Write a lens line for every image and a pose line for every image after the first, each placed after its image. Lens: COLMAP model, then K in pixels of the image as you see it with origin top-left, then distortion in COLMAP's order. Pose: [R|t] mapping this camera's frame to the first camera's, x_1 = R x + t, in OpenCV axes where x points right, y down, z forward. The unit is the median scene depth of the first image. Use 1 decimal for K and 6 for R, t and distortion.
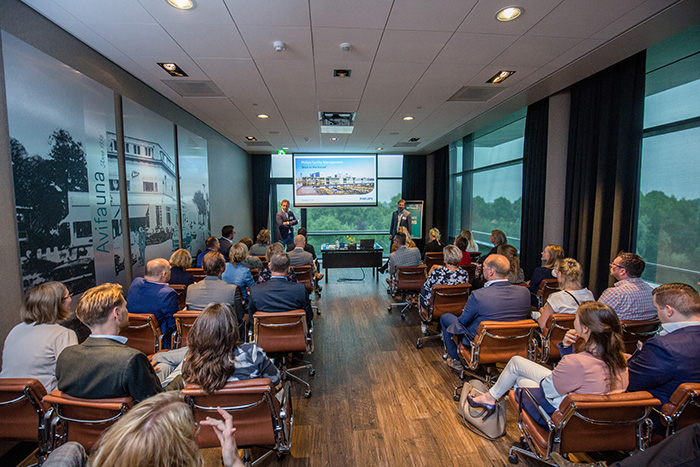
lens RADIAL K [[320.3, 0, 349.6], [0, 320.3, 229.5], [0, 0, 1]] dist [0.000040, 0.000000]
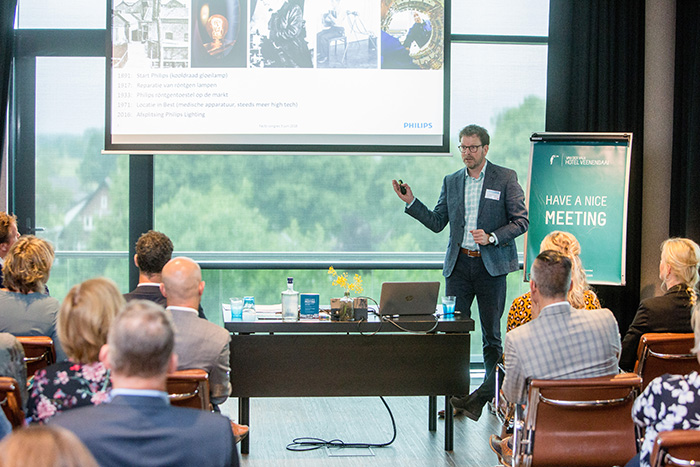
lens RADIAL K [[1445.9, 0, 350.2], [0, 1445.9, 234.1], [0, 0, 1]] dist [-0.031407, 0.000000]
pose [[0.999380, 0.015065, 0.031821, -0.027860], [-0.014622, 0.999794, -0.014111, 0.008712], [-0.032027, 0.013637, 0.999394, -0.127155]]
